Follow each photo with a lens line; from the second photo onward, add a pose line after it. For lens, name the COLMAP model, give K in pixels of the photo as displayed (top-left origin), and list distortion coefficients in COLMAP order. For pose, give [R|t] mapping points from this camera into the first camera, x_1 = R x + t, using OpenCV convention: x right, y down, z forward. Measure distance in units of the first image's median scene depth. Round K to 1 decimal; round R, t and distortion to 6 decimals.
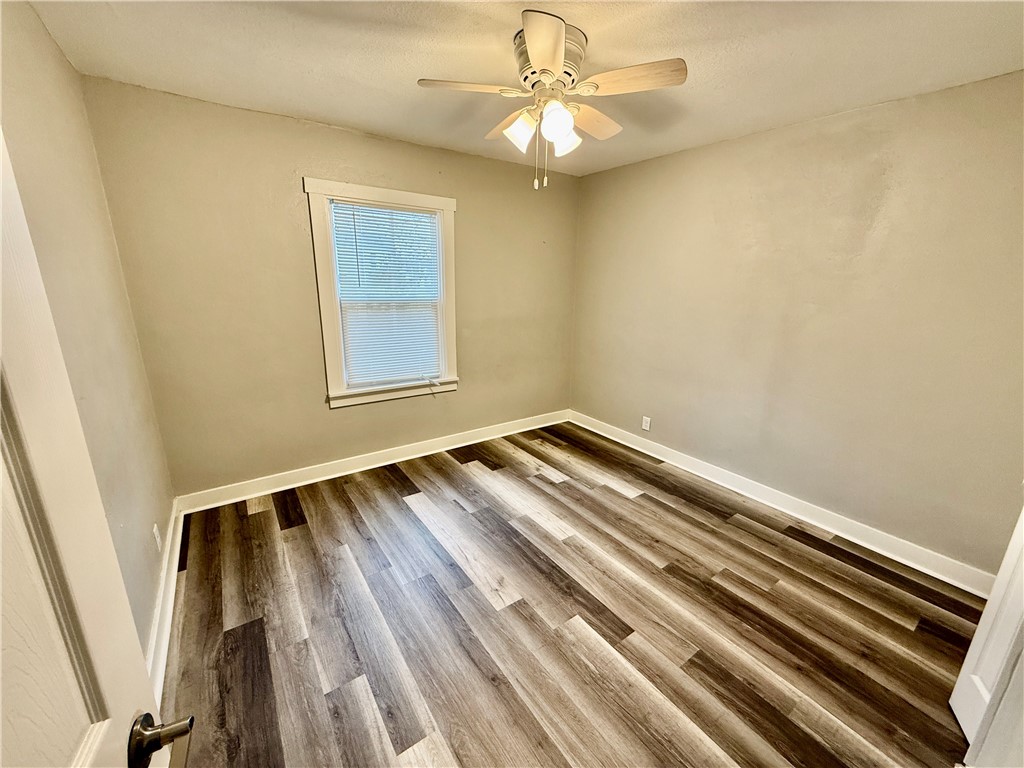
lens RADIAL K [[409.5, 0, 519.0], [0, 409.5, 387.7], [0, 0, 1]] dist [0.000905, 0.000137]
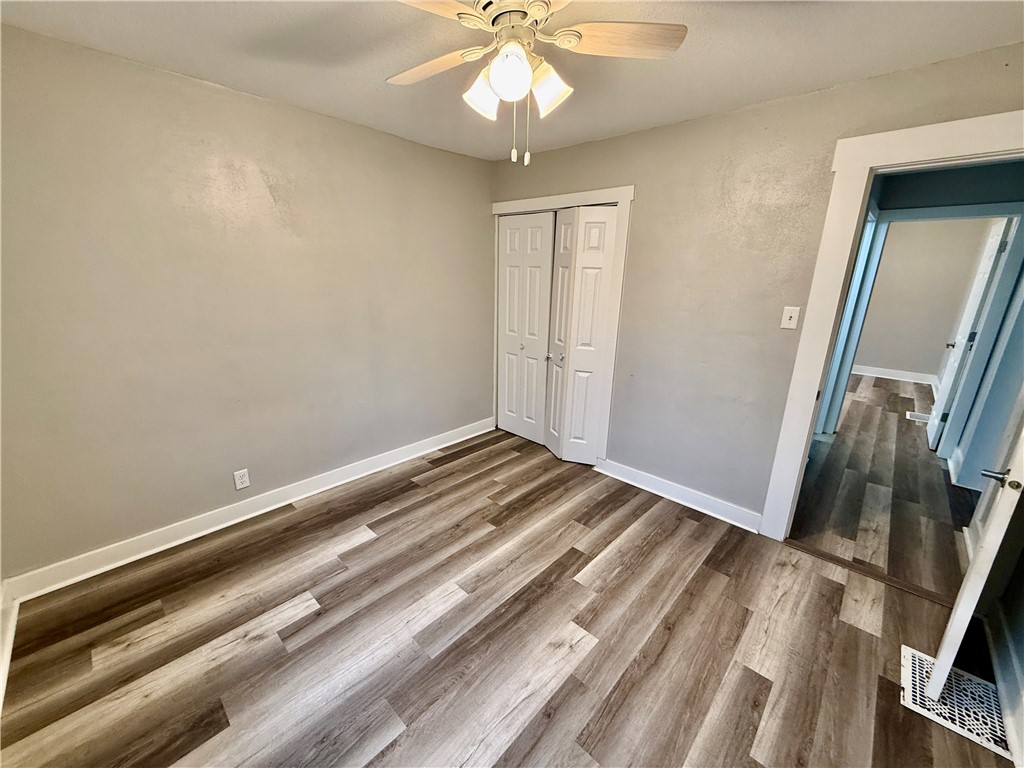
lens RADIAL K [[409.5, 0, 515.4], [0, 409.5, 380.0], [0, 0, 1]] dist [0.000905, 0.000137]
pose [[-0.192452, -0.276373, 0.941584, -0.587340], [0.237772, 0.917795, 0.317989, -0.269226], [-0.952064, 0.285080, -0.110918, 0.904884]]
